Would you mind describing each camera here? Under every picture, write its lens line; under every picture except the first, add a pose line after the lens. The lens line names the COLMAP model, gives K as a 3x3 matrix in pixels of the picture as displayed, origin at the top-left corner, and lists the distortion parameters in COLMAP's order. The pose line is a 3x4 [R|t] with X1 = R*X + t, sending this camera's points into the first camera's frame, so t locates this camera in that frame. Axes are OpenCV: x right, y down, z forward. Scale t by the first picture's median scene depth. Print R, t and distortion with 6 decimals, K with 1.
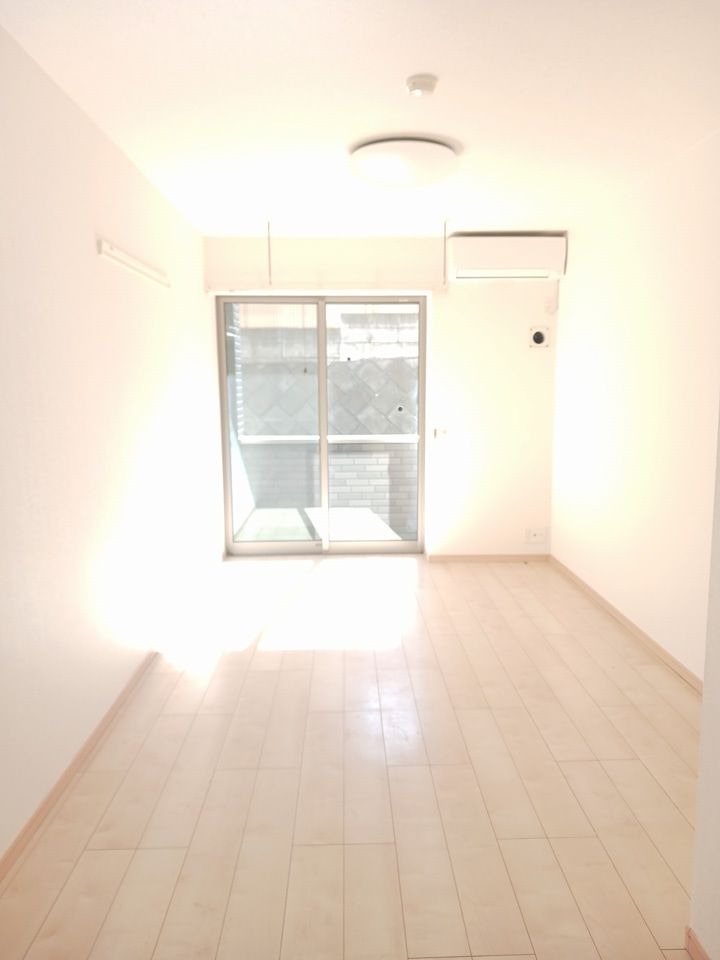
lens RADIAL K [[760.4, 0, 358.3], [0, 760.4, 481.6], [0, 0, 1]] dist [0.002120, -0.009364]
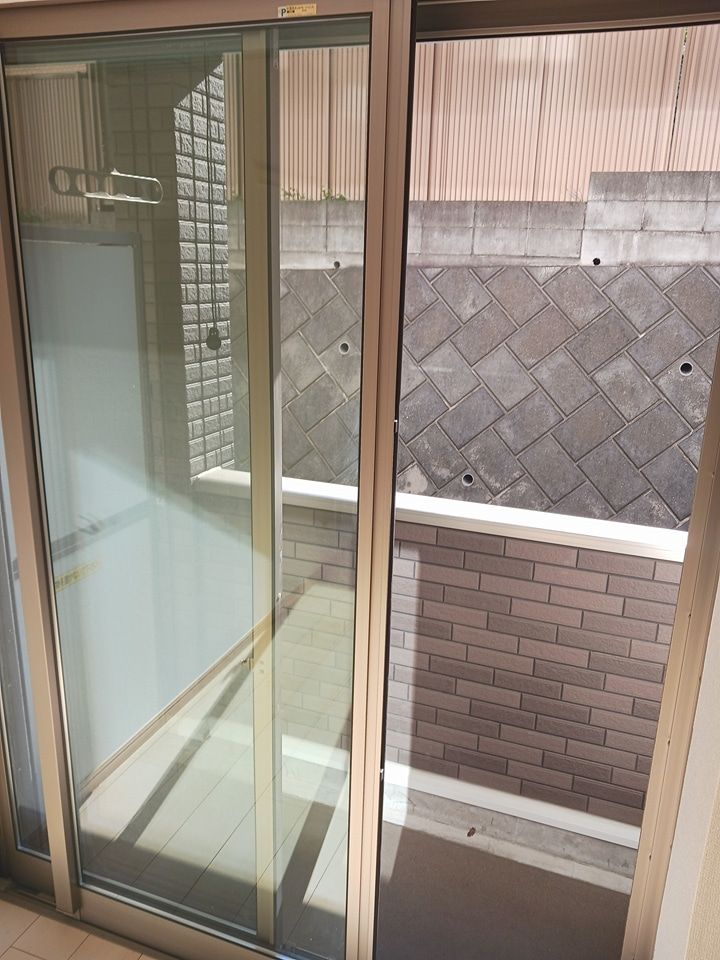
lens RADIAL K [[760.4, 0, 362.6], [0, 760.4, 477.9], [0, 0, 1]] dist [0.002120, -0.009364]
pose [[0.930643, 0.130401, -0.341907, 0.036487], [-0.085681, 0.986029, 0.142849, -0.075371], [0.355757, -0.103646, 0.928813, 0.438753]]
